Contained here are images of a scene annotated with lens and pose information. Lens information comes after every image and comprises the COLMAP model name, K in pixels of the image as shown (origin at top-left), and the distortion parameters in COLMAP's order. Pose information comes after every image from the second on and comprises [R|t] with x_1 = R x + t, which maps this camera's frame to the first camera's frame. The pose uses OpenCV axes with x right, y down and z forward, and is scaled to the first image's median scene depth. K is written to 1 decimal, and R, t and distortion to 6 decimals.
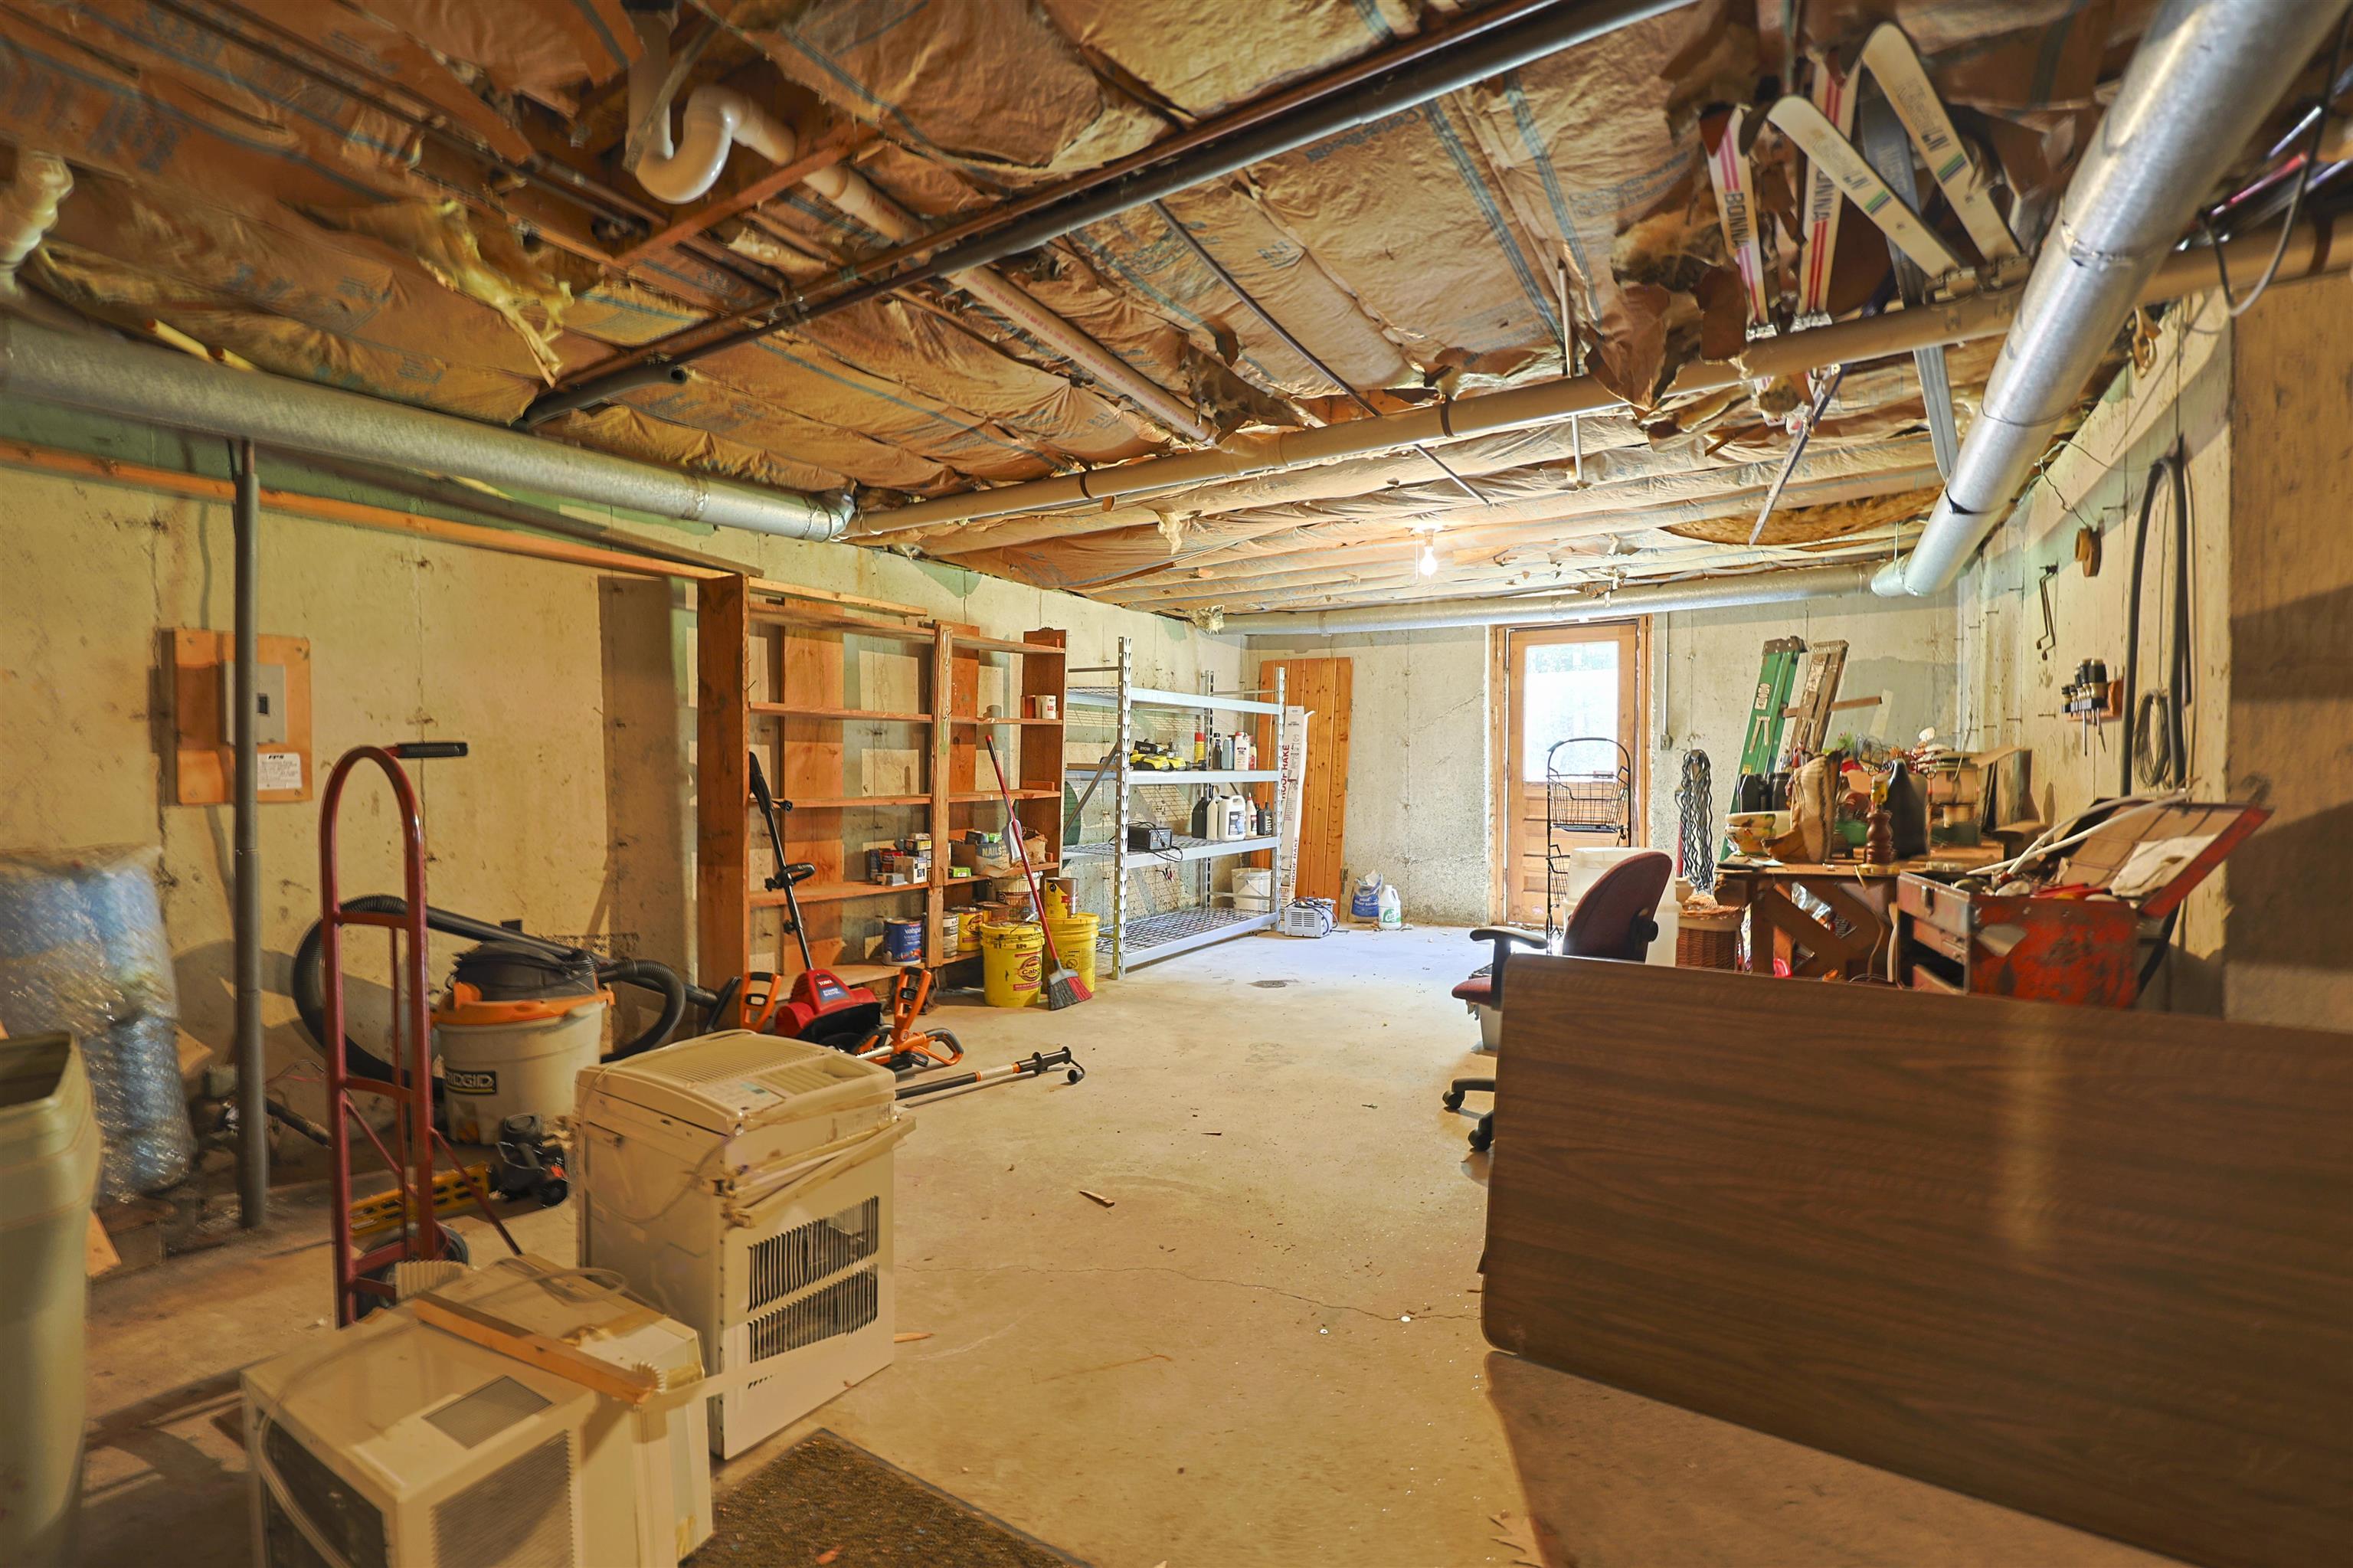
lens RADIAL K [[992.0, 0, 1176.5], [0, 992.0, 784.0], [0, 0, 1]] dist [-0.000989, -0.000289]
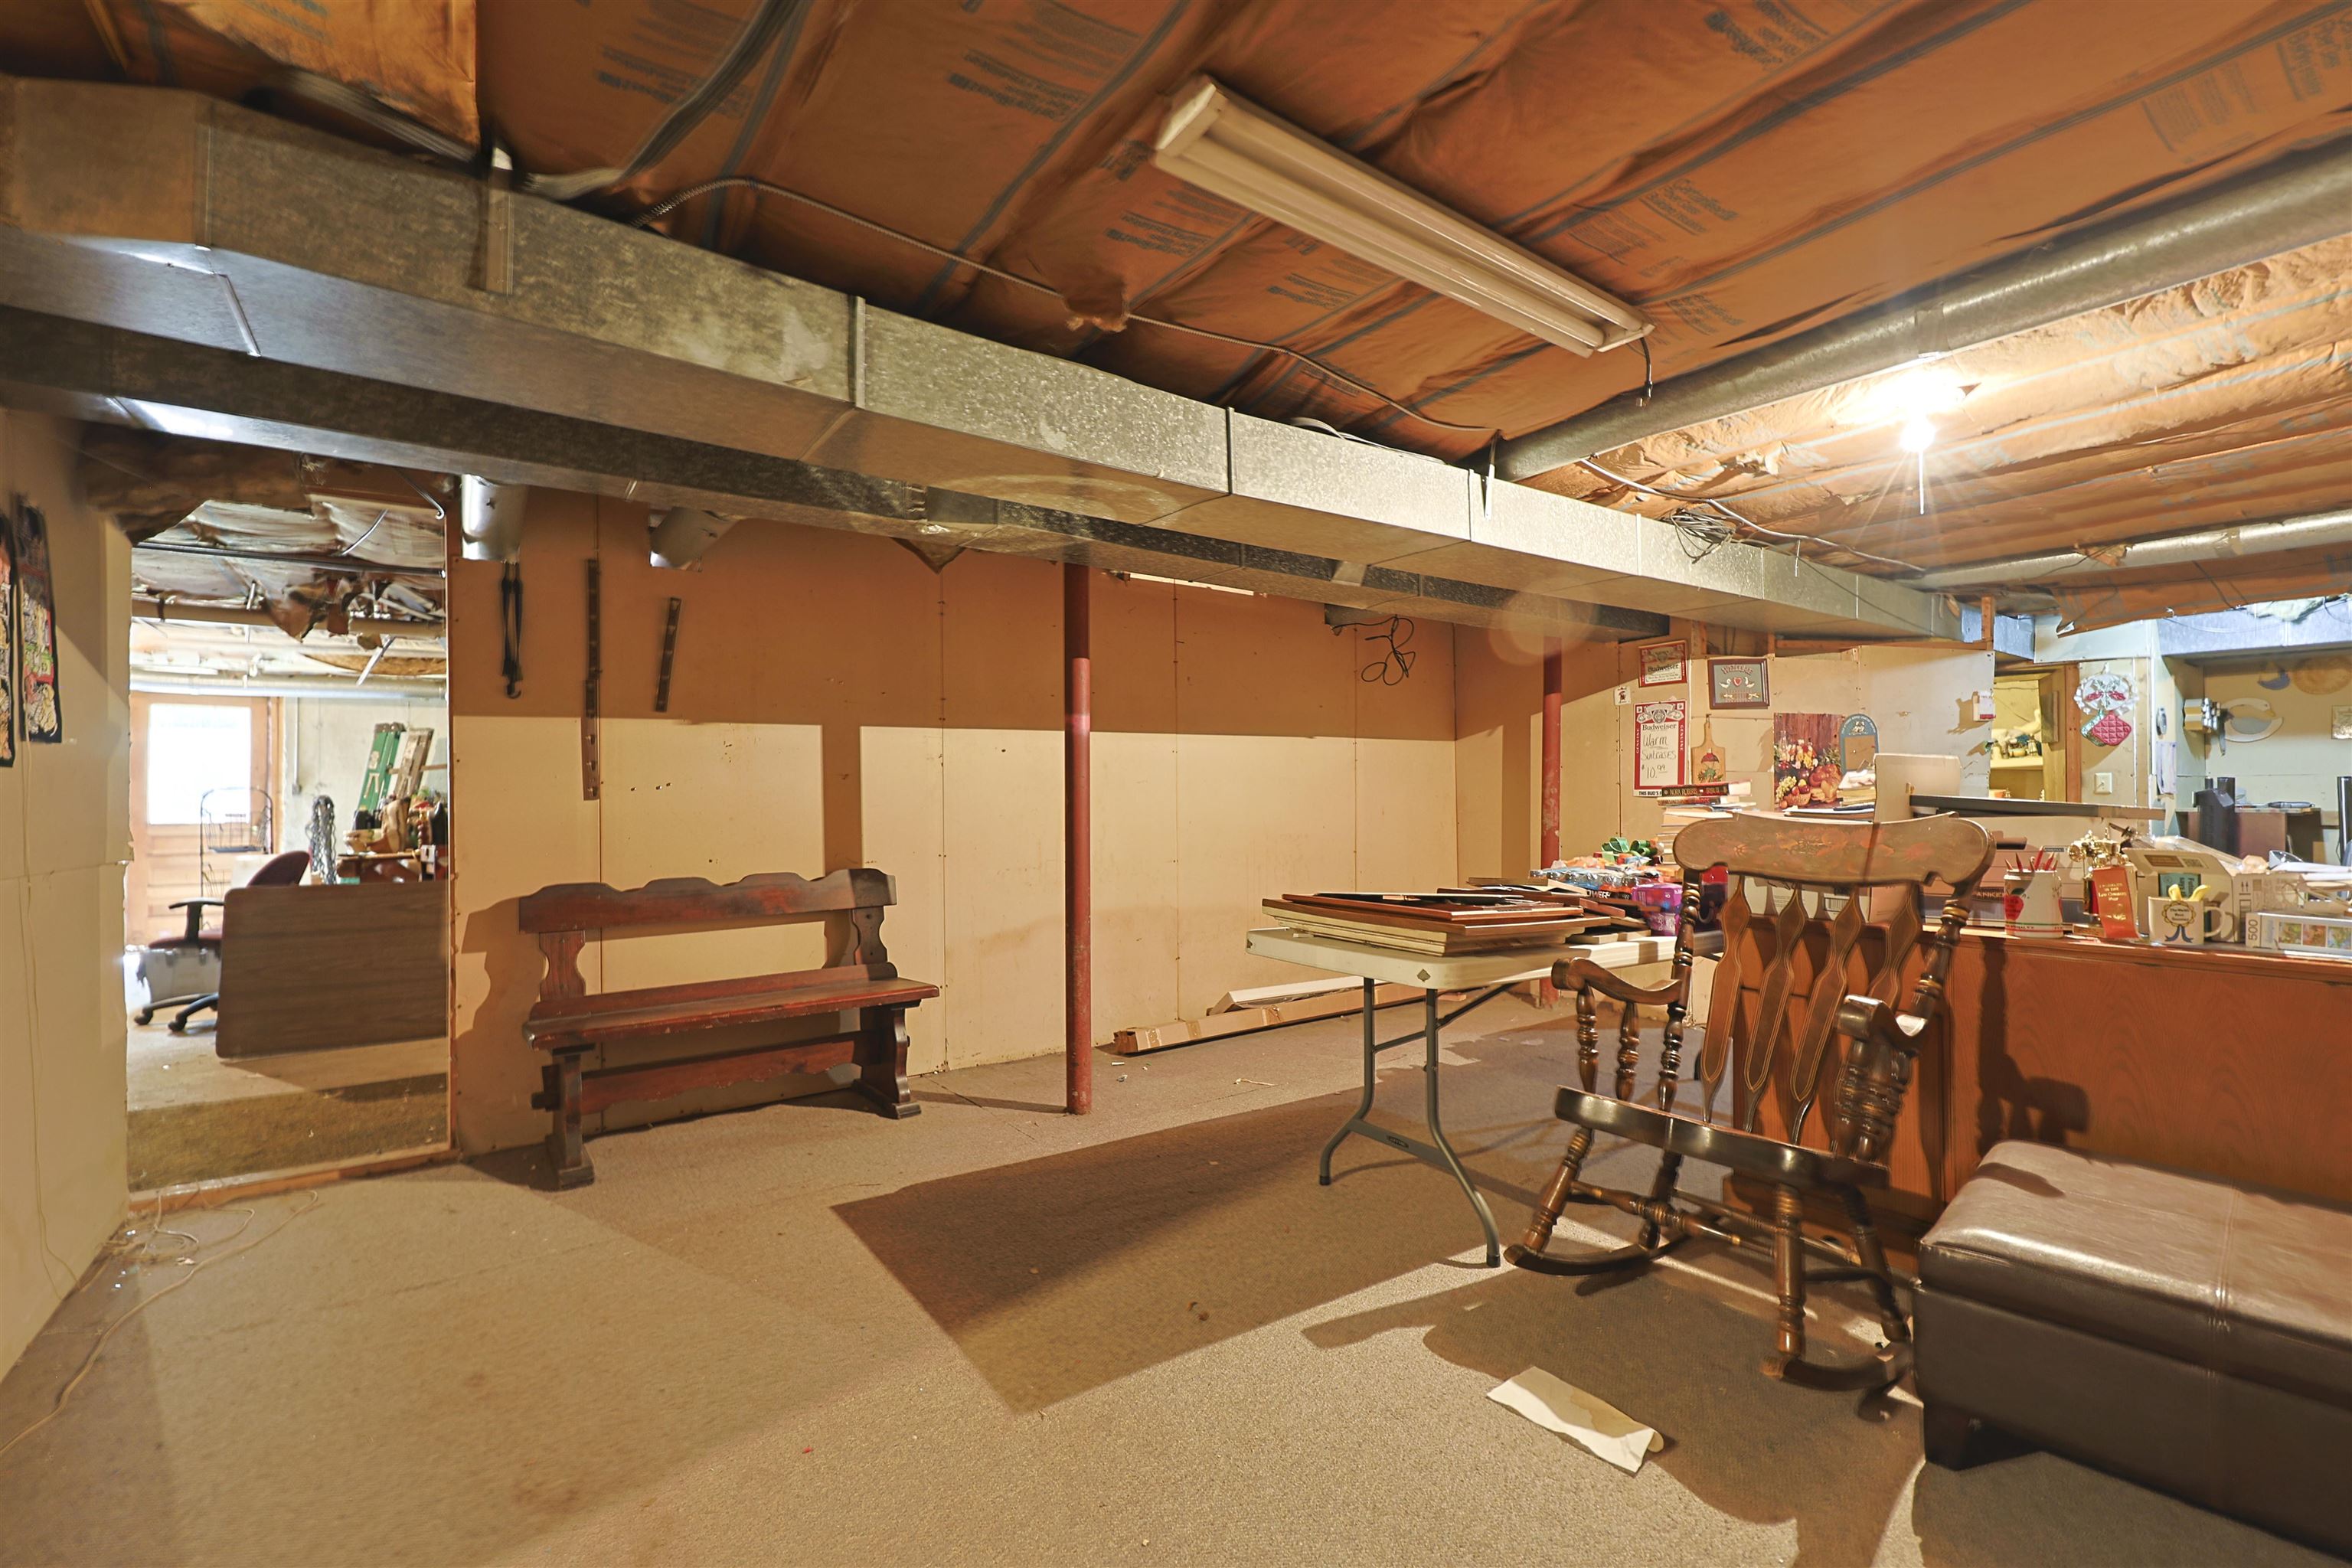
lens RADIAL K [[991.5, 0, 1176.0], [0, 991.5, 784.0], [0, 0, 1]] dist [-0.000989, -0.000289]
pose [[0.367580, 0.014713, 0.929875, -0.370295], [0.027287, 0.999274, -0.026598, 0.022069], [-0.929591, 0.035150, 0.366912, -0.701343]]
